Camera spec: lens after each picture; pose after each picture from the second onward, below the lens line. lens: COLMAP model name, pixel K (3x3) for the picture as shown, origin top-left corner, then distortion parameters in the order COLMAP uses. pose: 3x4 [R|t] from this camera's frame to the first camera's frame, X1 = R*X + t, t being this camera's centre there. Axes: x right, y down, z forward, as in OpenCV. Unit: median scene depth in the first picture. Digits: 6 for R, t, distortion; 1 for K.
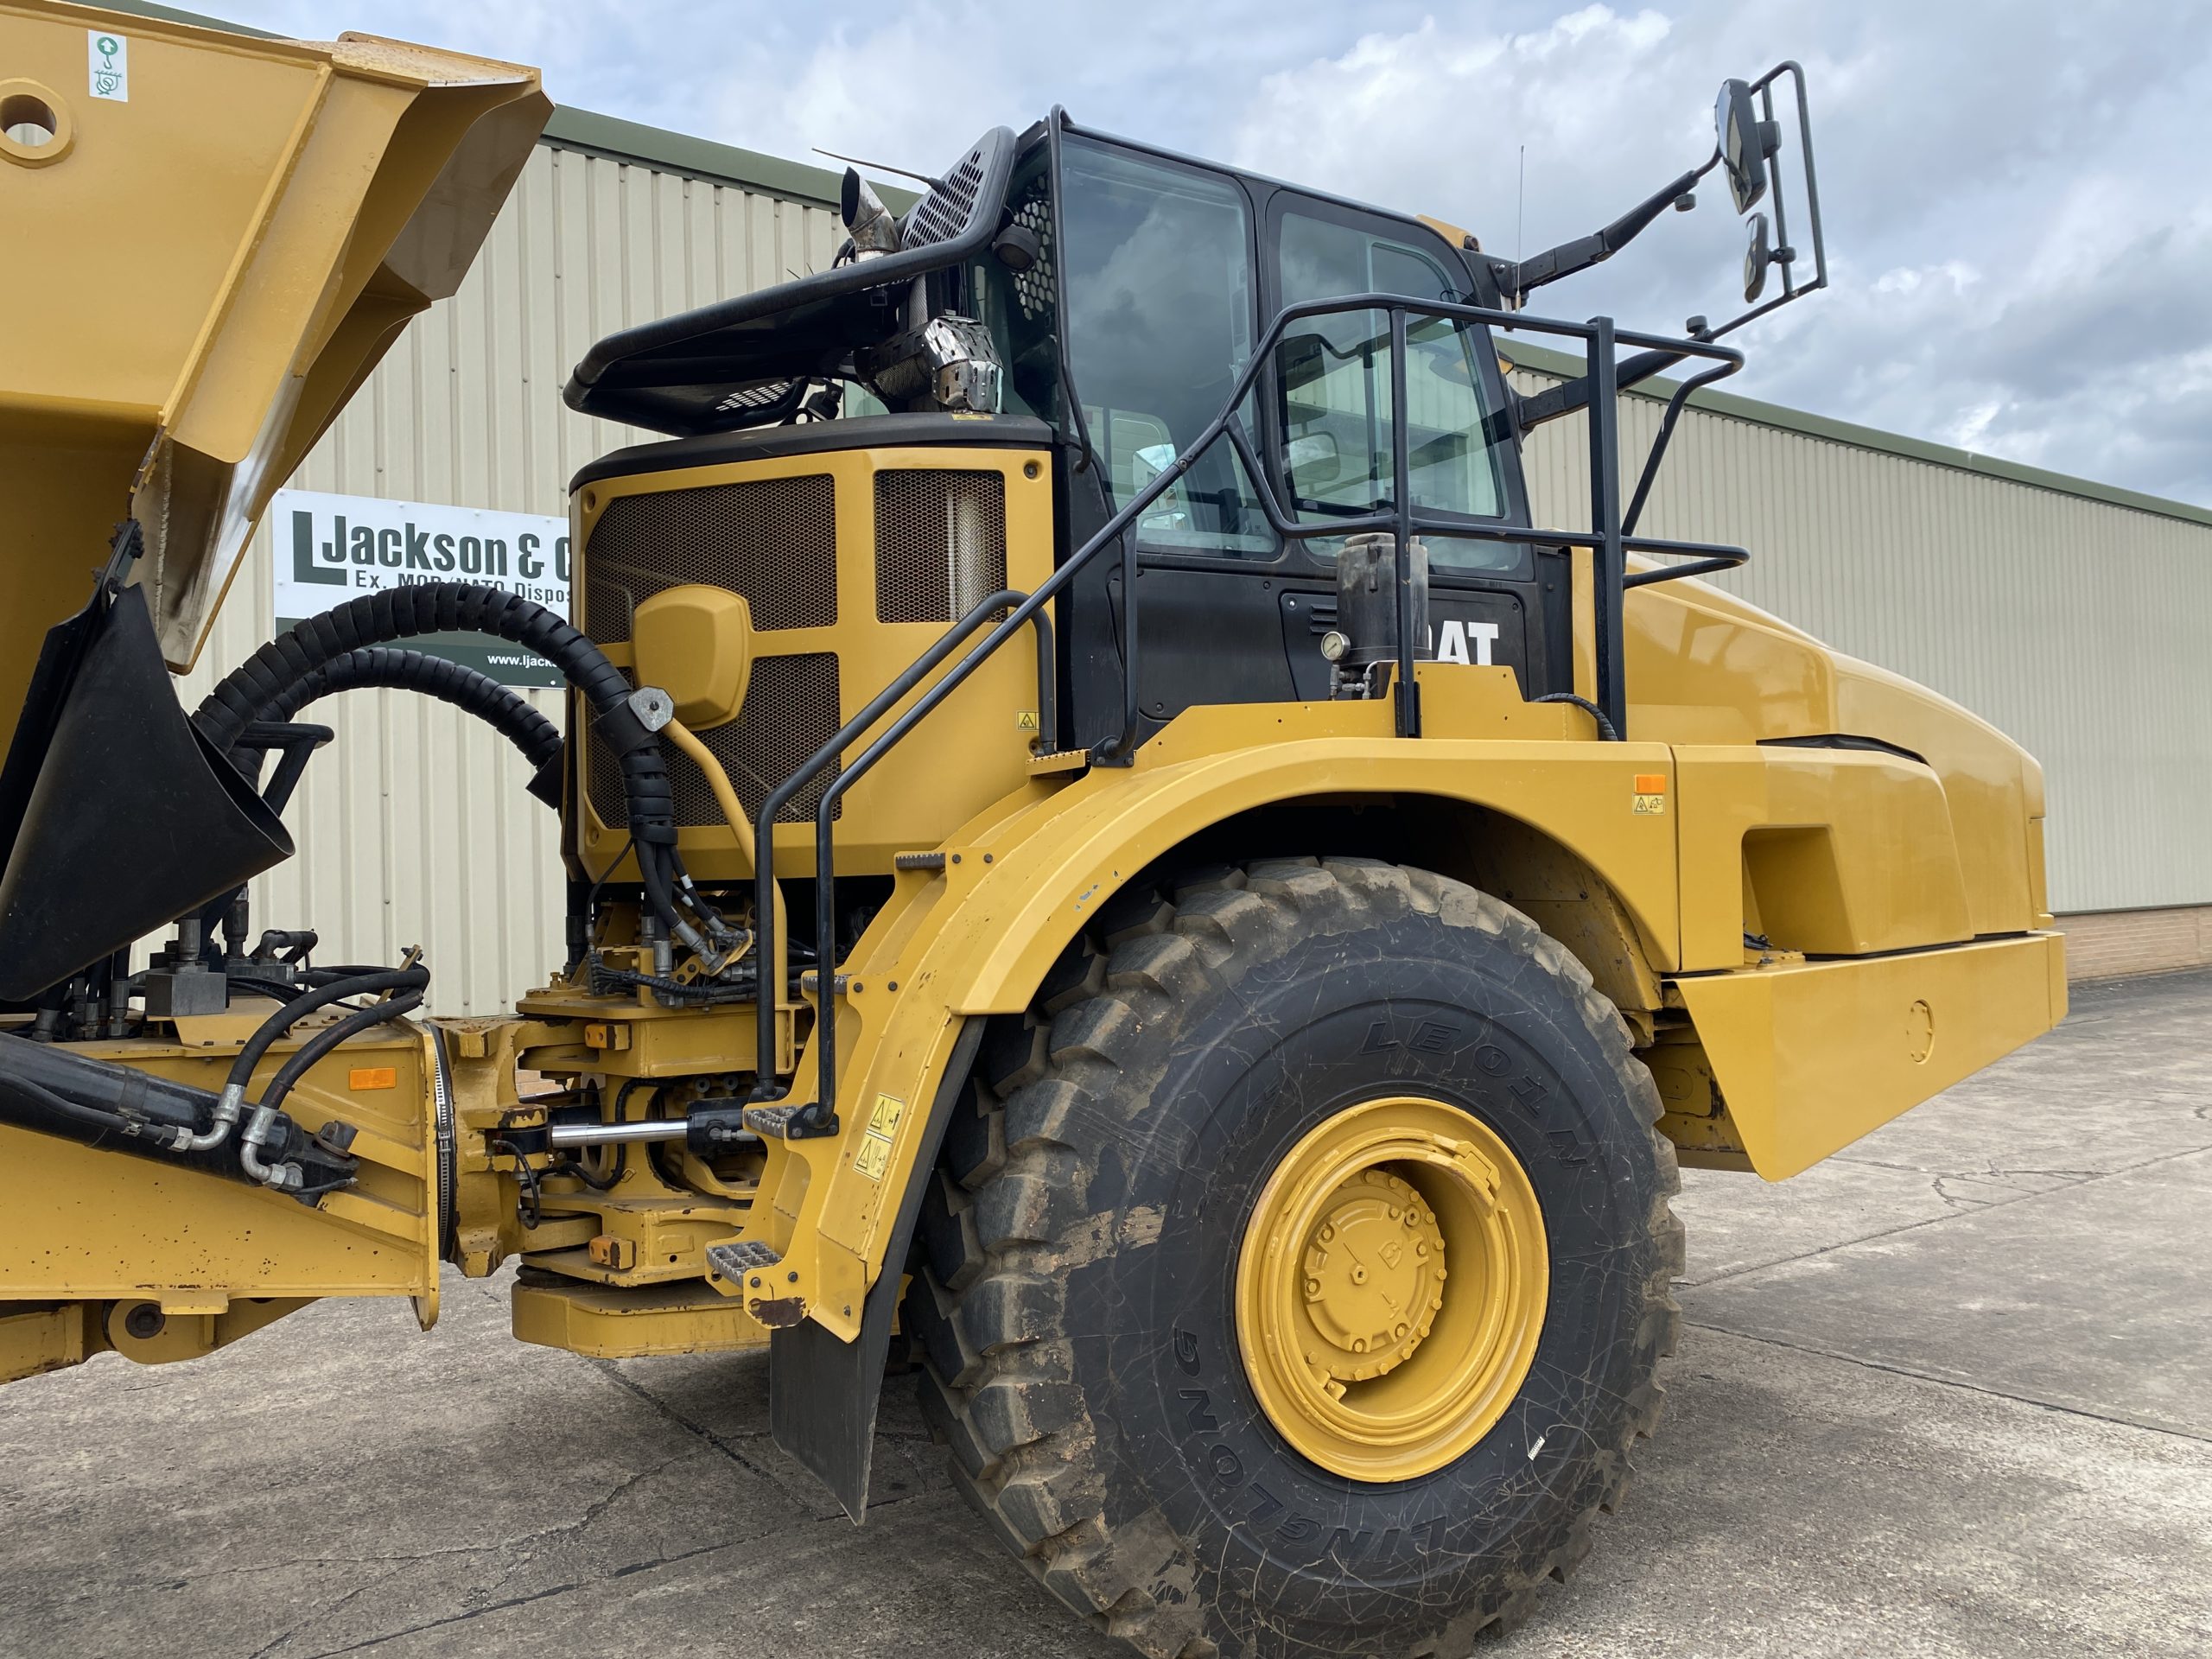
lens RADIAL K [[1680.5, 0, 1106.0], [0, 1680.5, 829.5], [0, 0, 1]] dist [0.027940, -0.026215]
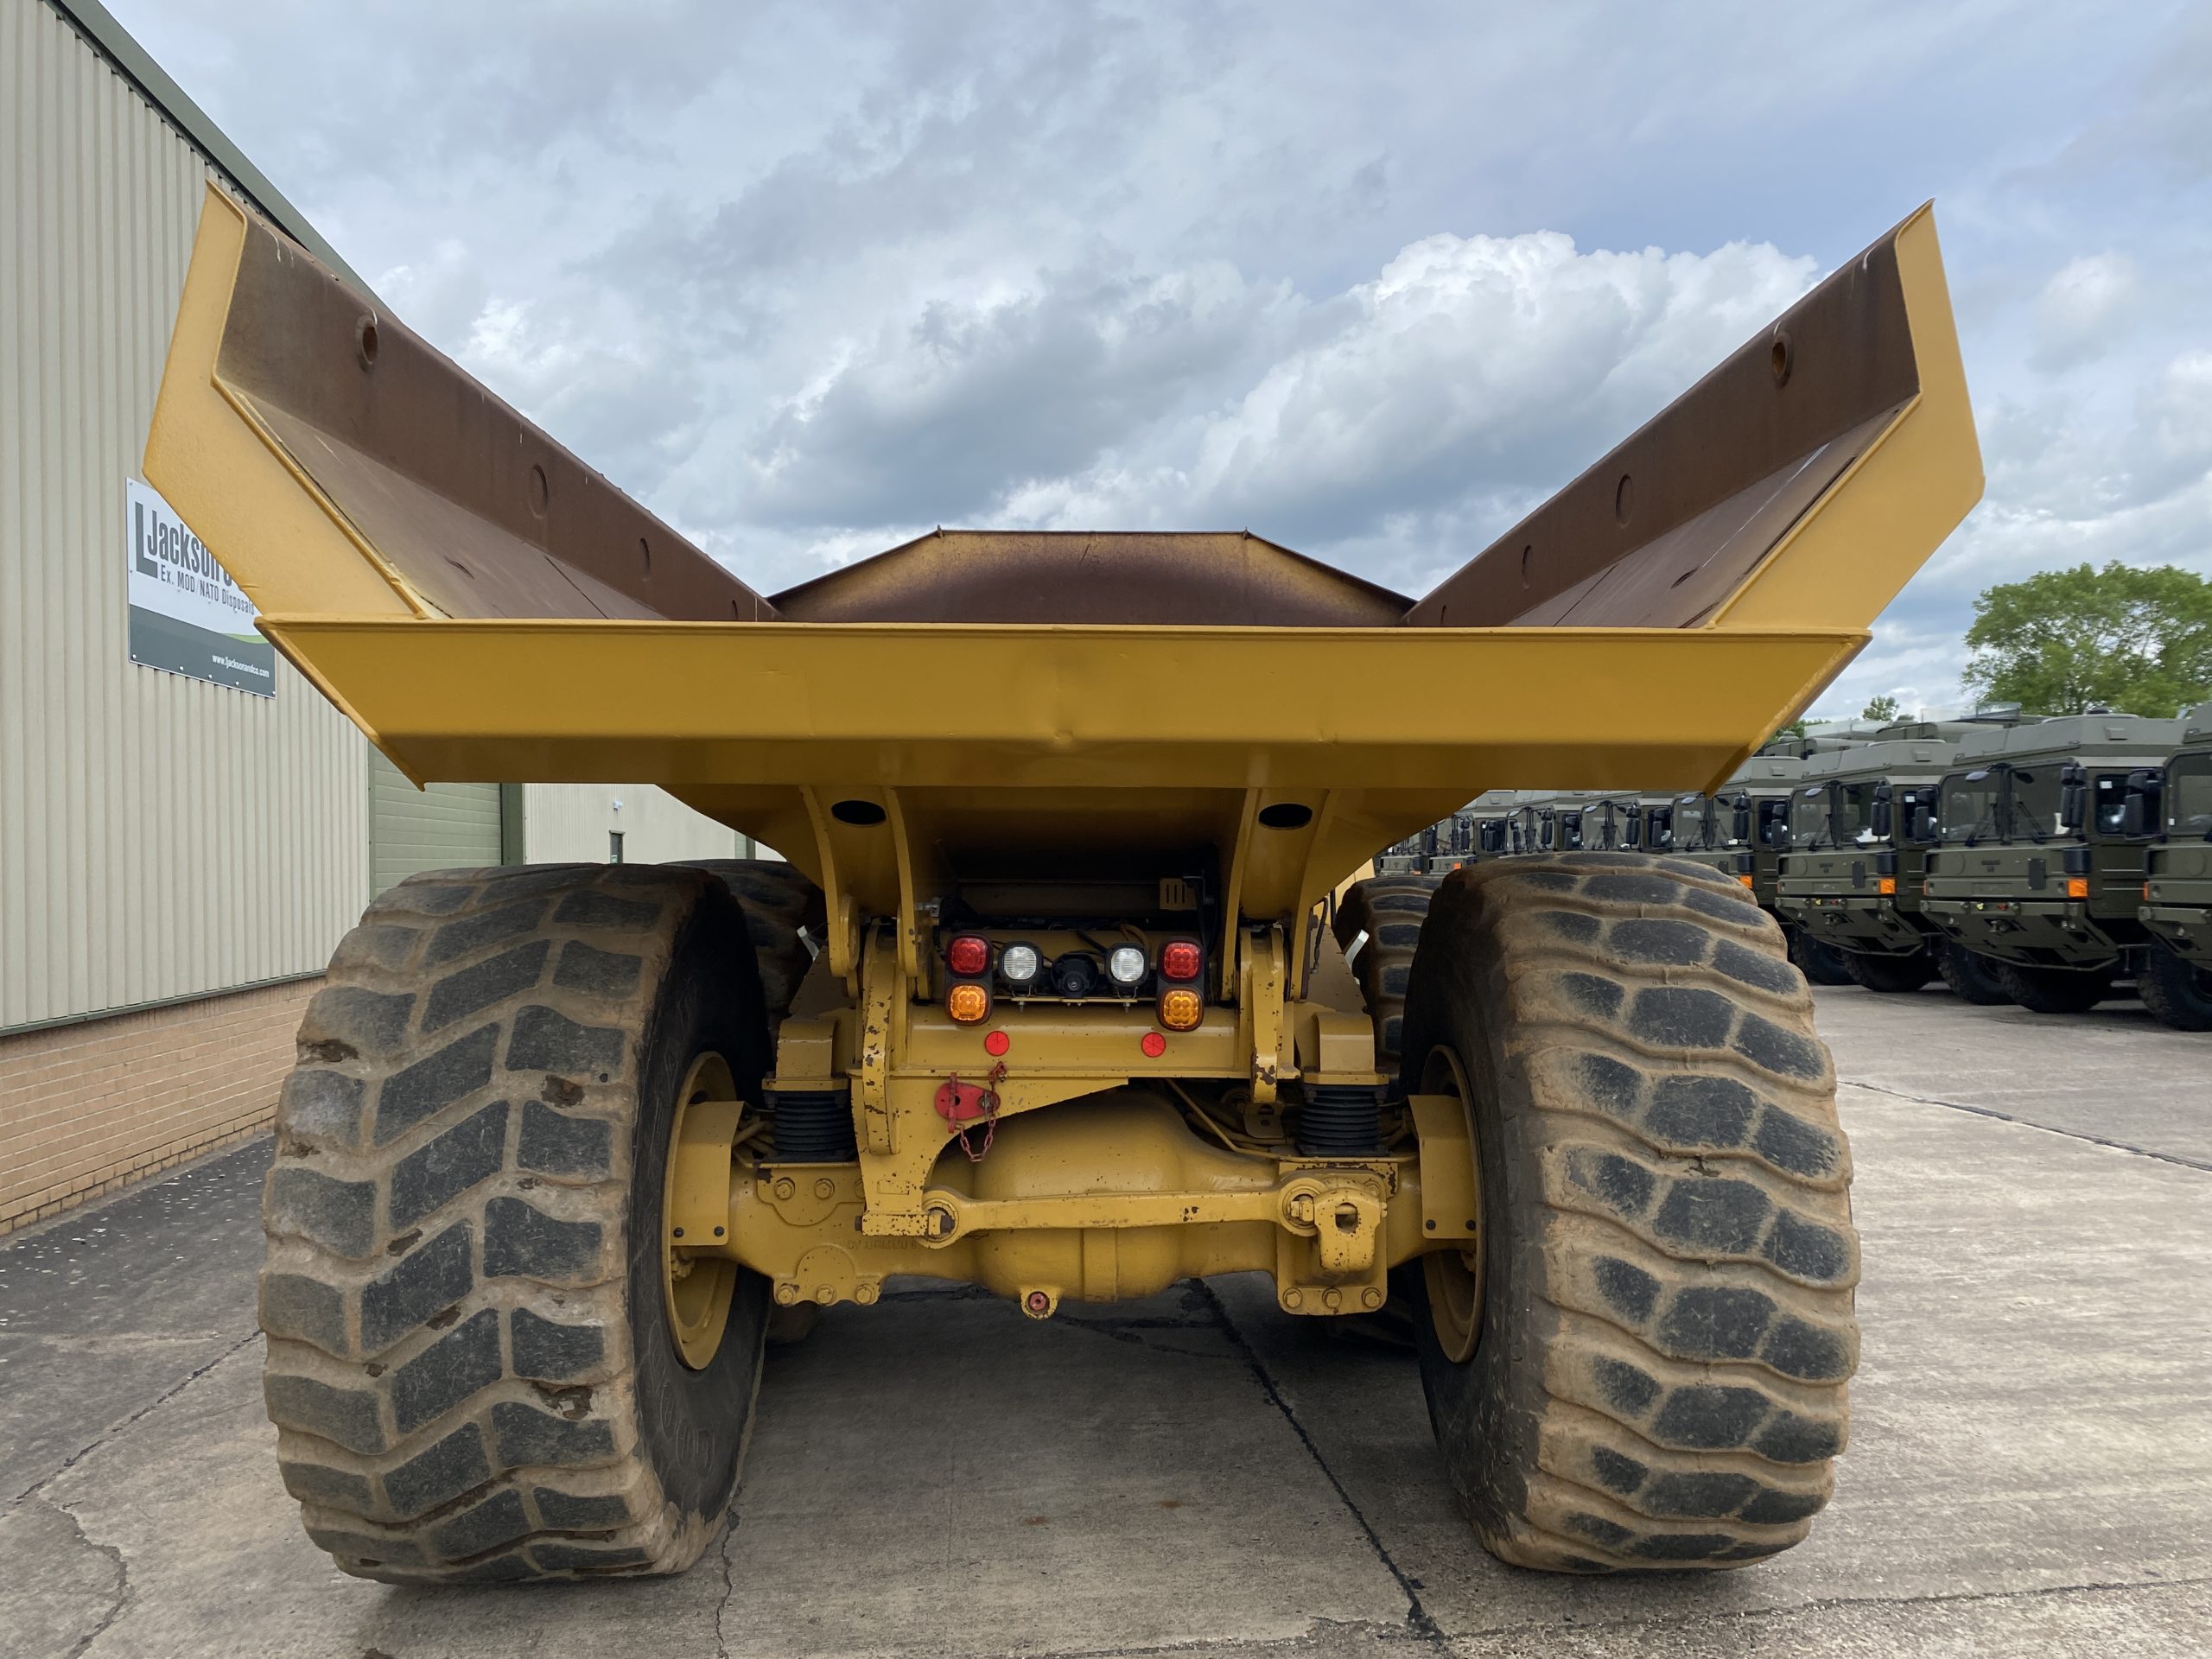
lens RADIAL K [[1680.5, 0, 1106.0], [0, 1680.5, 829.5], [0, 0, 1]] dist [0.027940, -0.026215]
pose [[0.496238, 0.036010, 0.867440, -2.317583], [-0.023095, 0.999333, -0.028273, 0.059072], [-0.867880, -0.006004, 0.496738, -0.069545]]
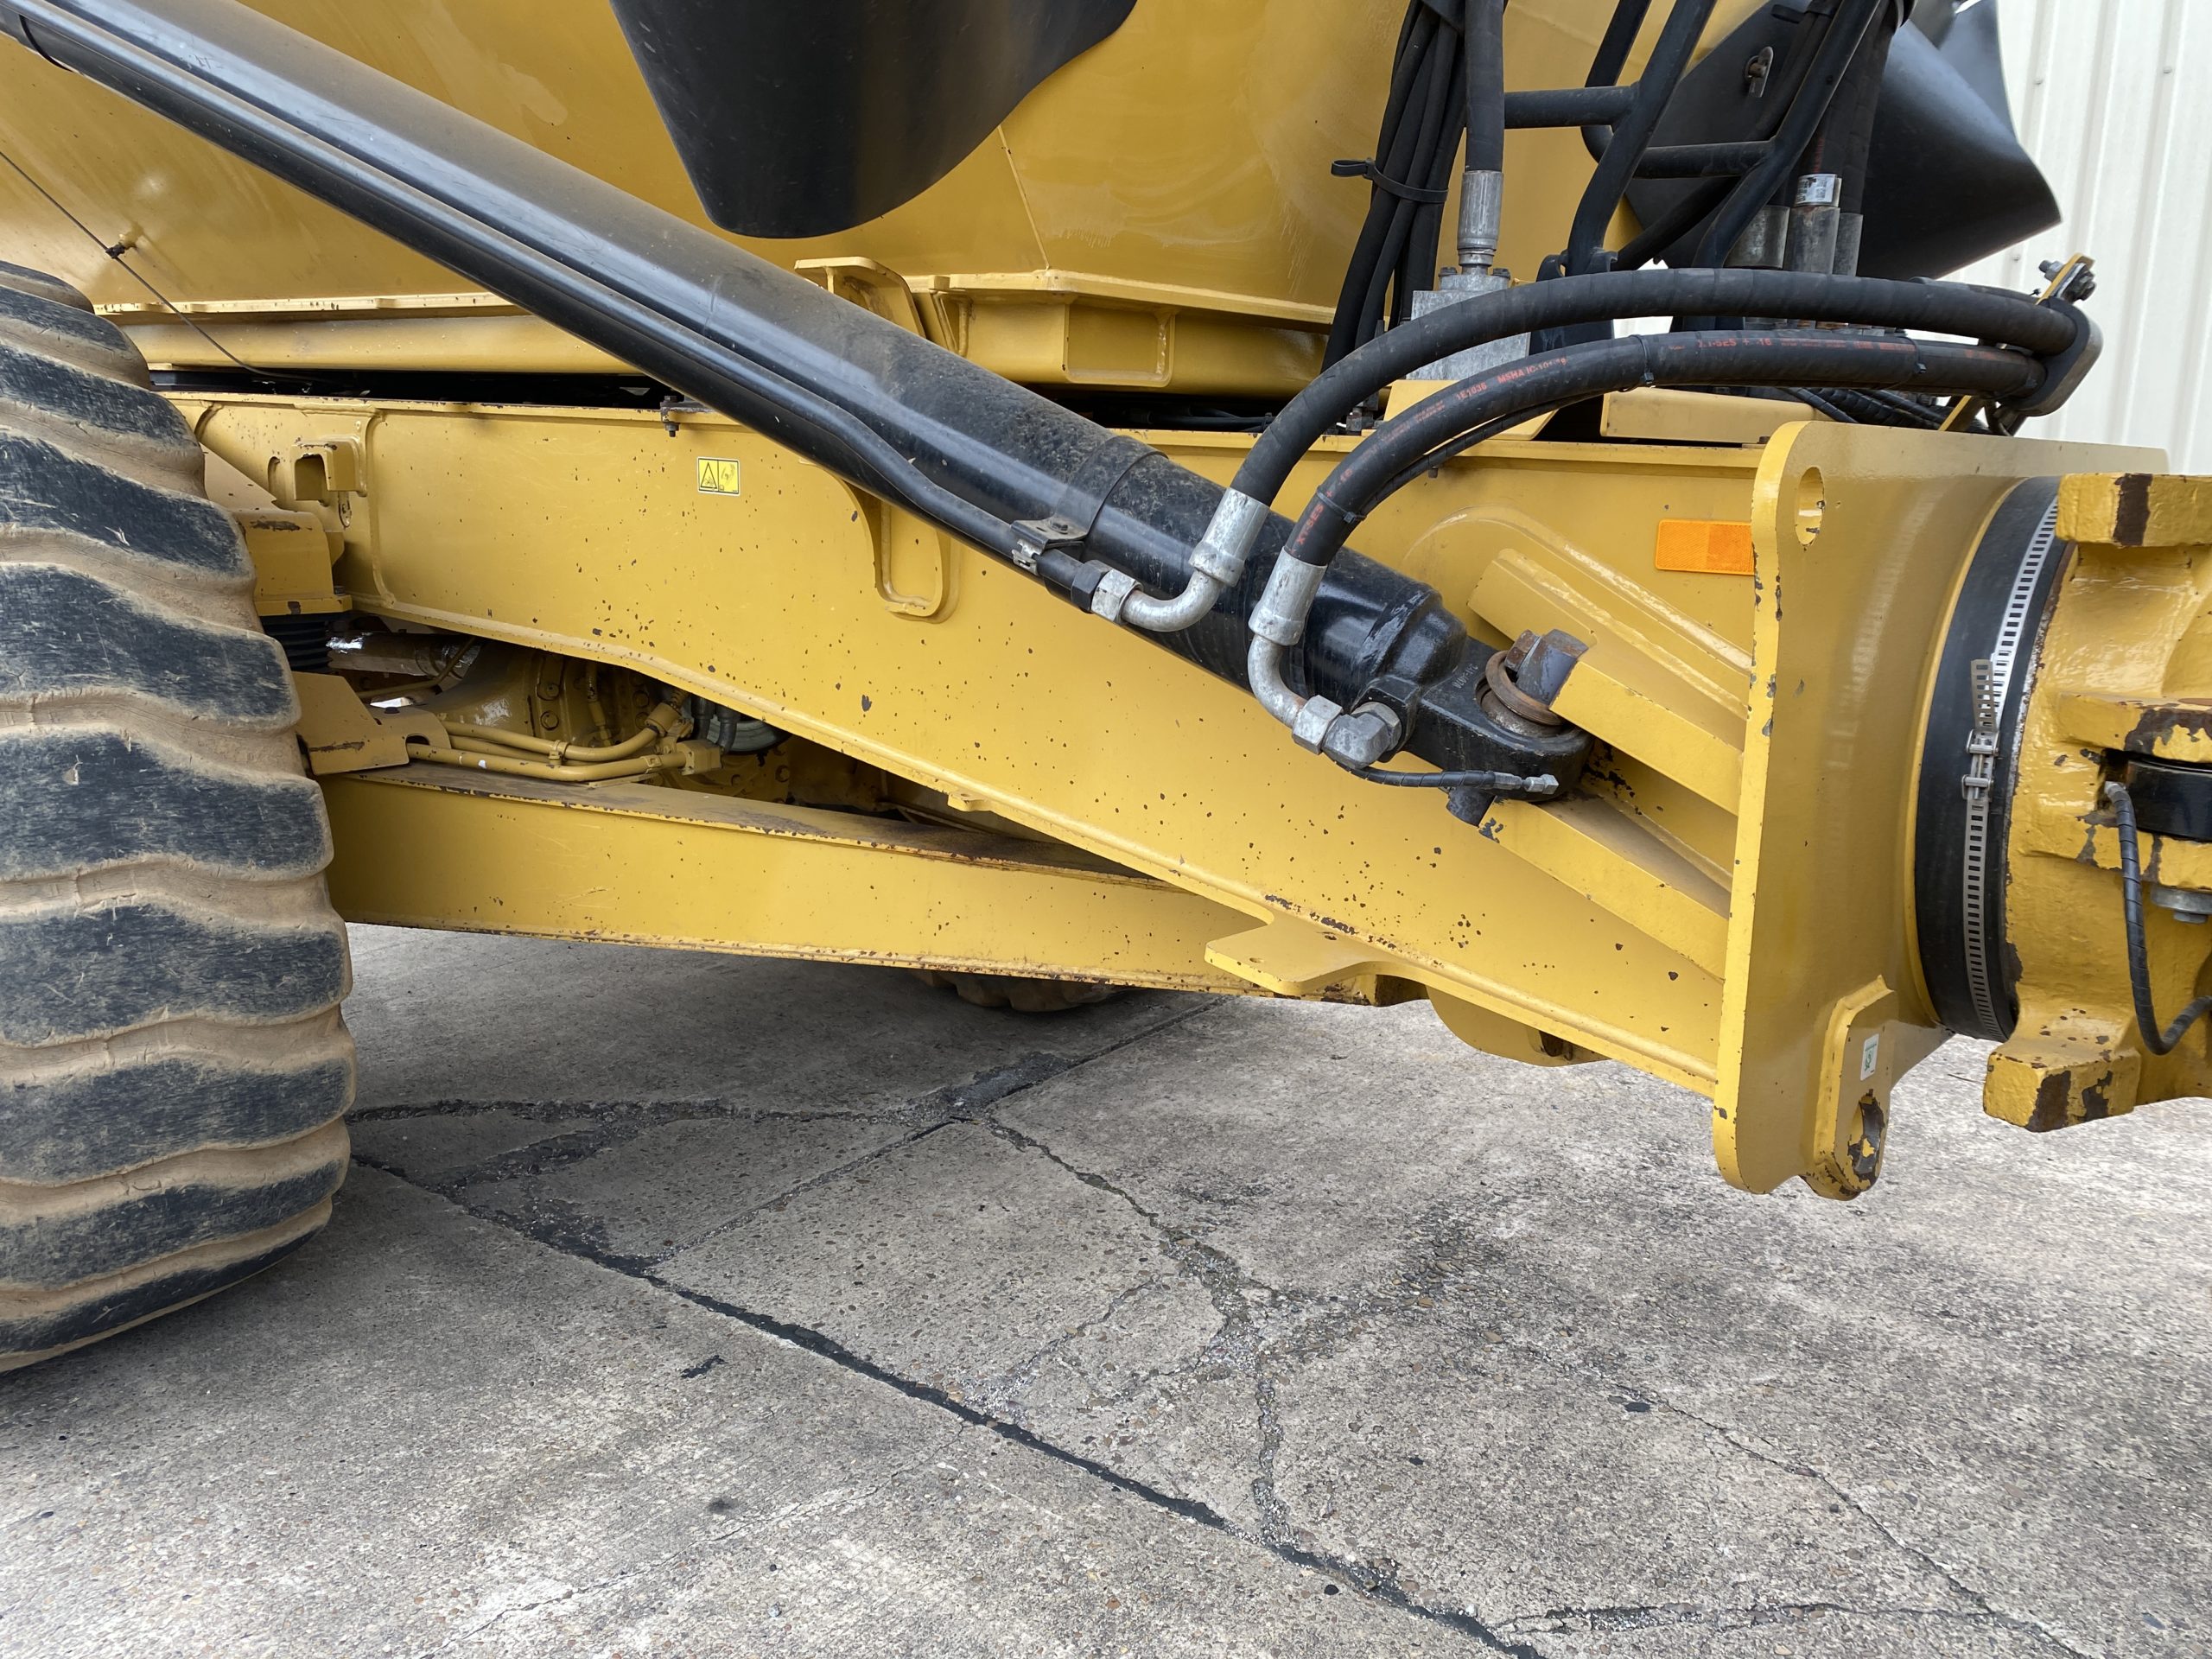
lens RADIAL K [[1680.5, 0, 1106.0], [0, 1680.5, 829.5], [0, 0, 1]] dist [0.027940, -0.026215]
pose [[0.314985, 0.219099, -0.923461, -0.093307], [-0.014037, 0.973958, 0.226292, 0.113209], [0.948993, -0.058316, 0.309857, 0.672153]]
